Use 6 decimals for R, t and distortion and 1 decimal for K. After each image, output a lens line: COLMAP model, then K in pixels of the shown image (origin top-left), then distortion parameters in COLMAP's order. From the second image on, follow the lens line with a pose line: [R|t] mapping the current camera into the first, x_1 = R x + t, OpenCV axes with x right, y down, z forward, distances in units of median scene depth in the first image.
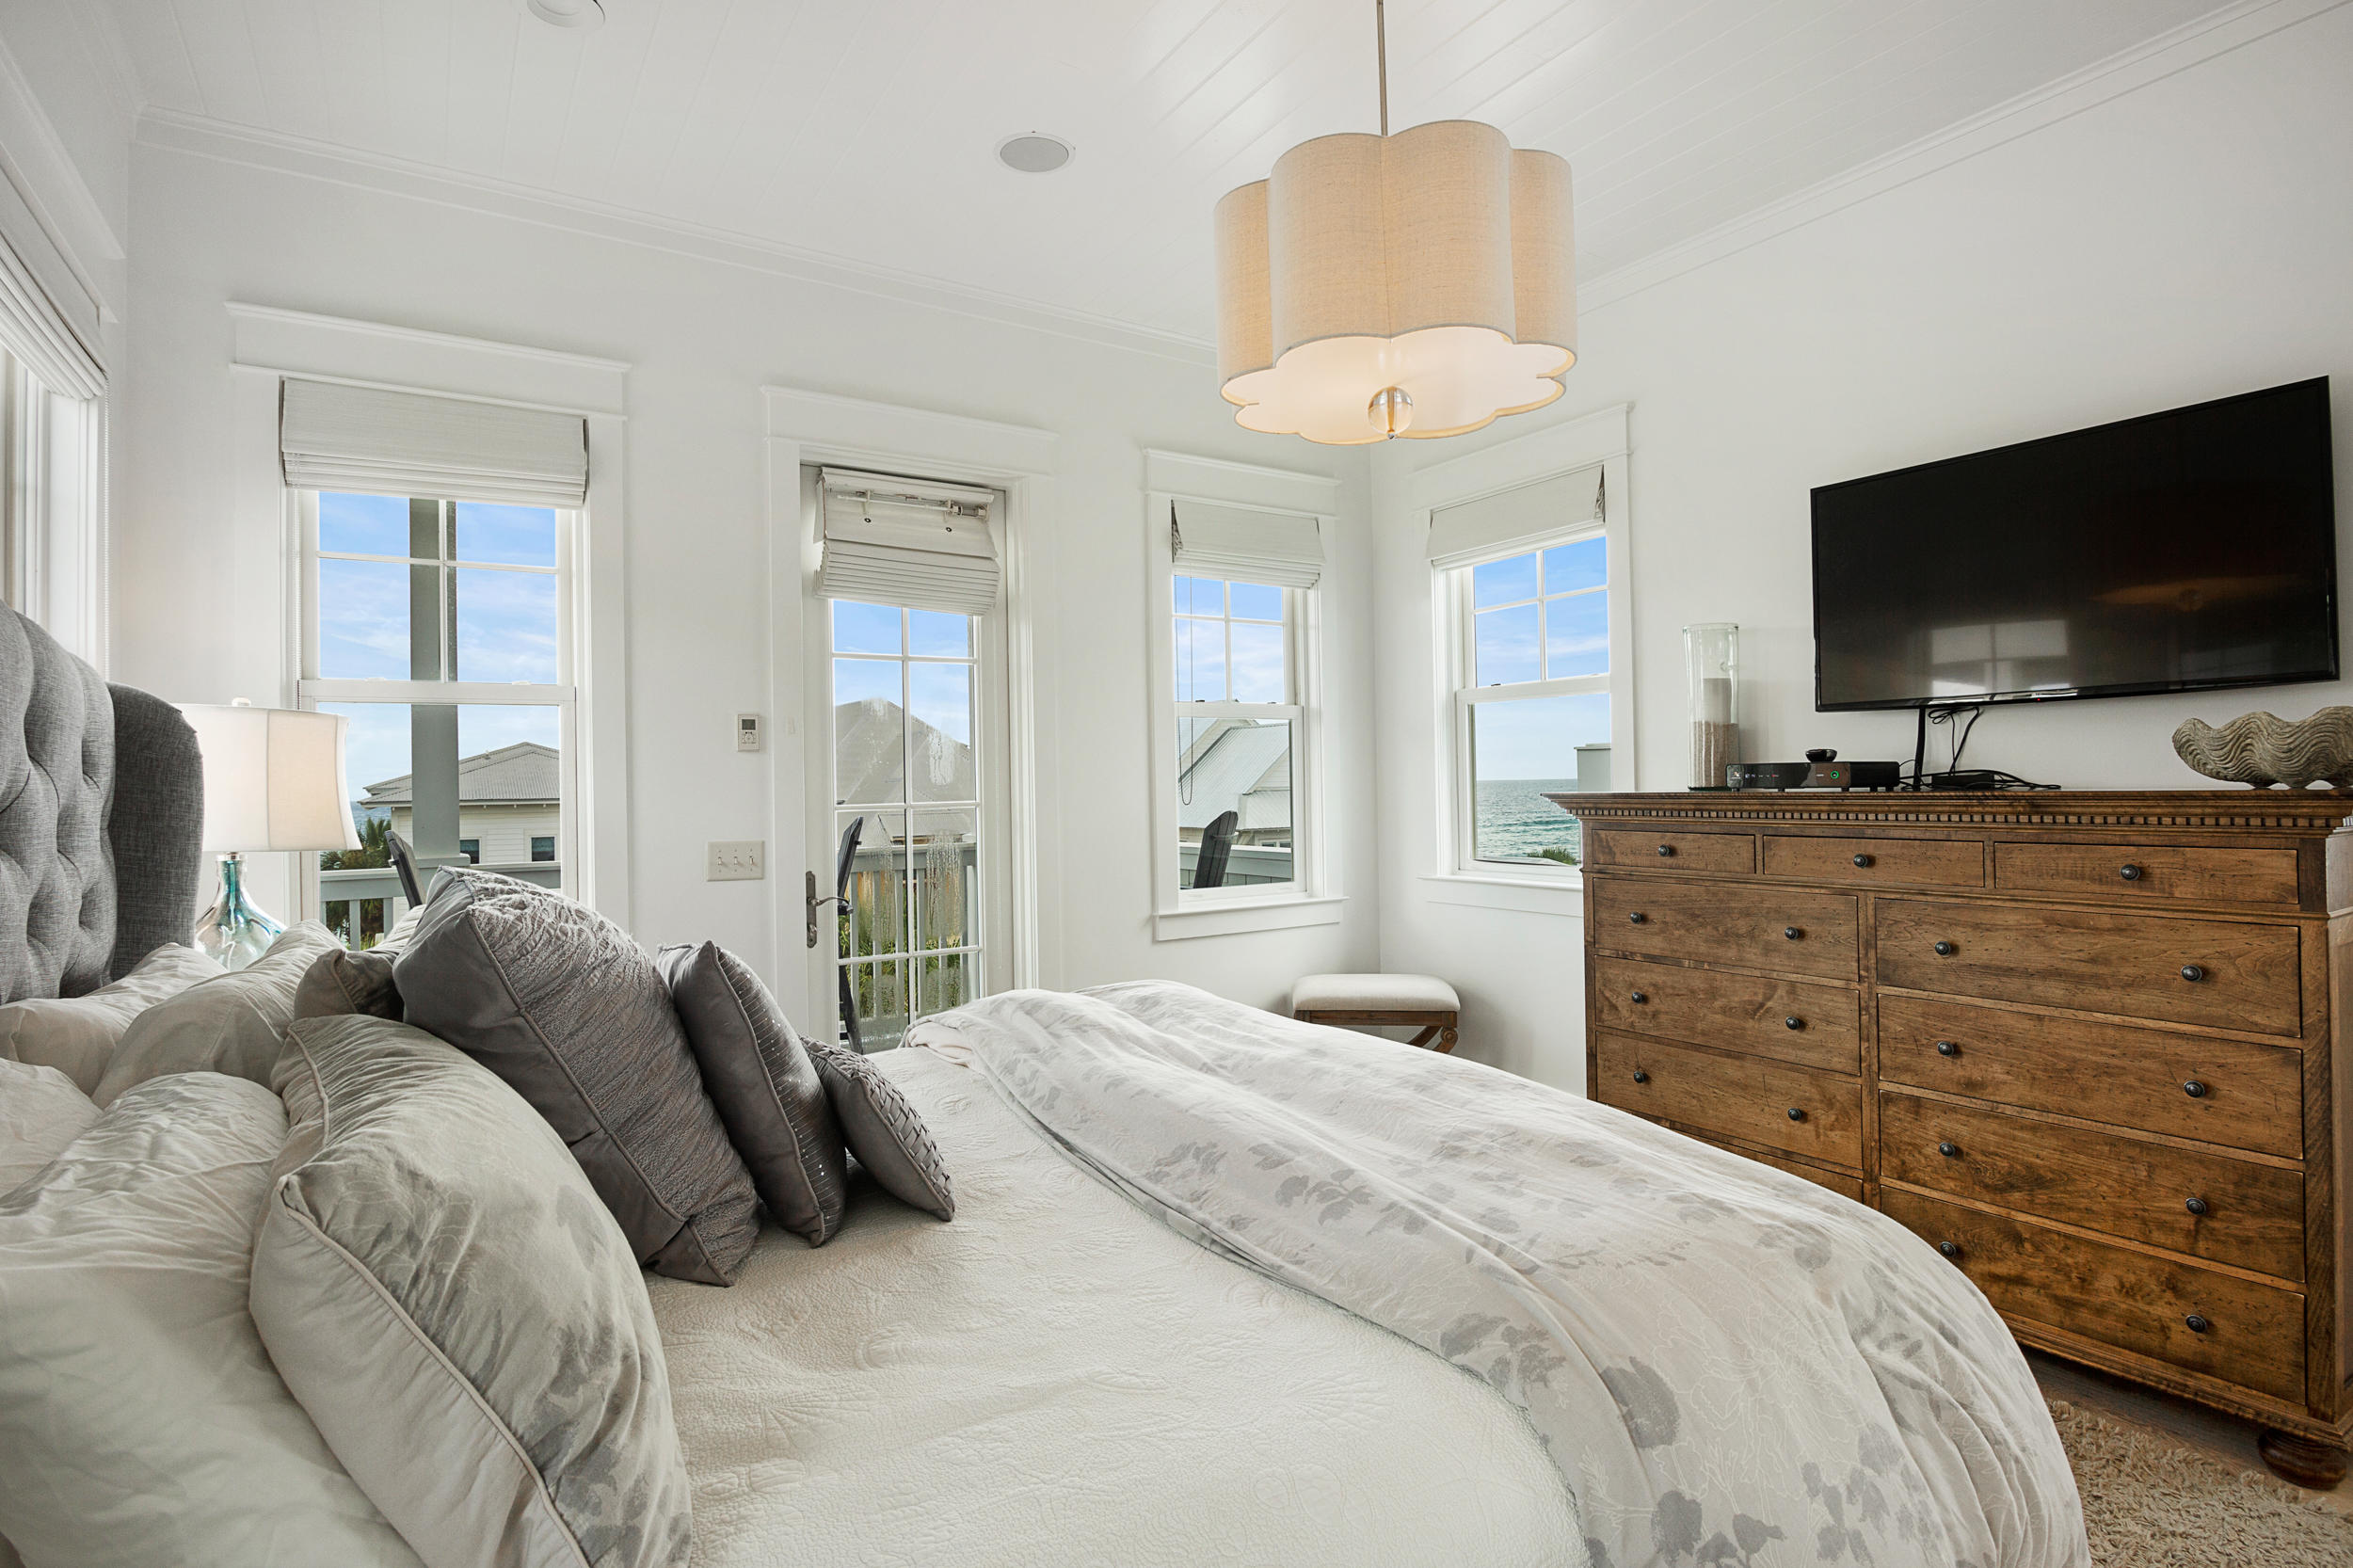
lens RADIAL K [[1174.0, 0, 1179.8], [0, 1174.0, 764.2], [0, 0, 1]] dist [0.000171, -0.000089]
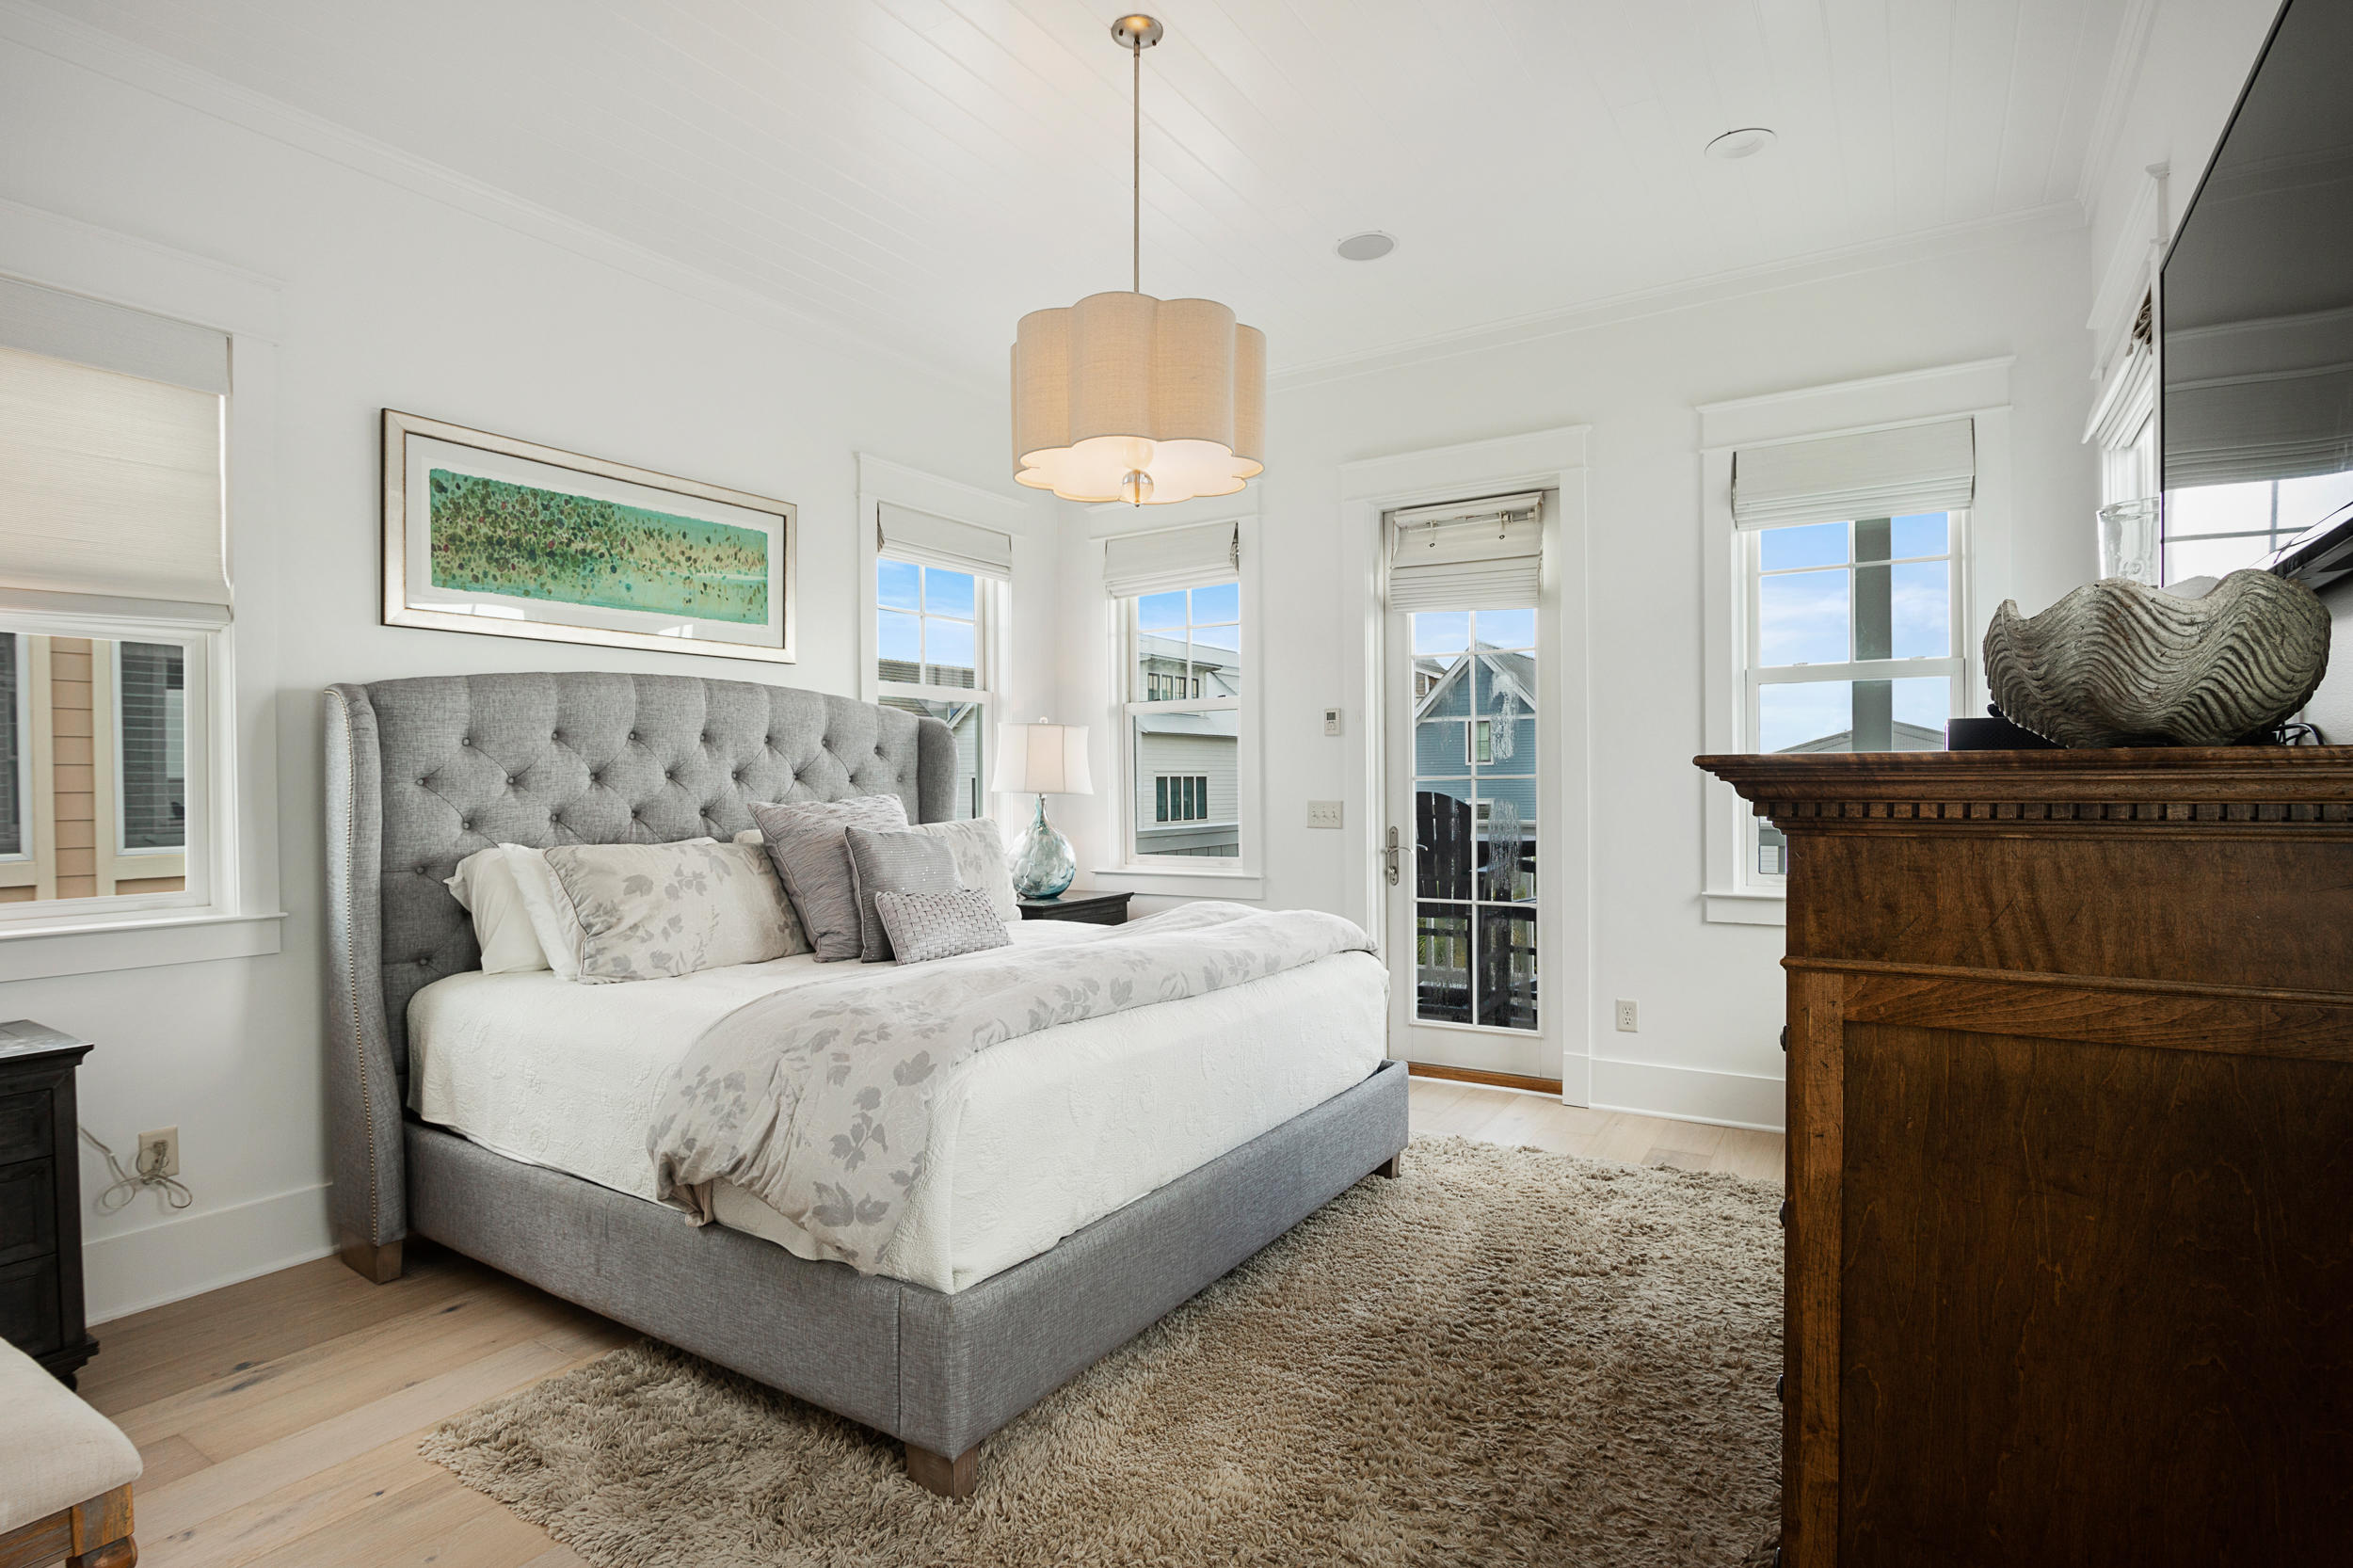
lens RADIAL K [[1188.7, 0, 1169.8], [0, 1188.7, 777.5], [0, 0, 1]] dist [-0.024424, -0.000991]
pose [[0.410123, 0.010254, -0.911973, 0.774809], [0.018757, 0.999630, 0.019674, 0.006805], [0.911837, -0.025175, 0.409779, 0.236572]]
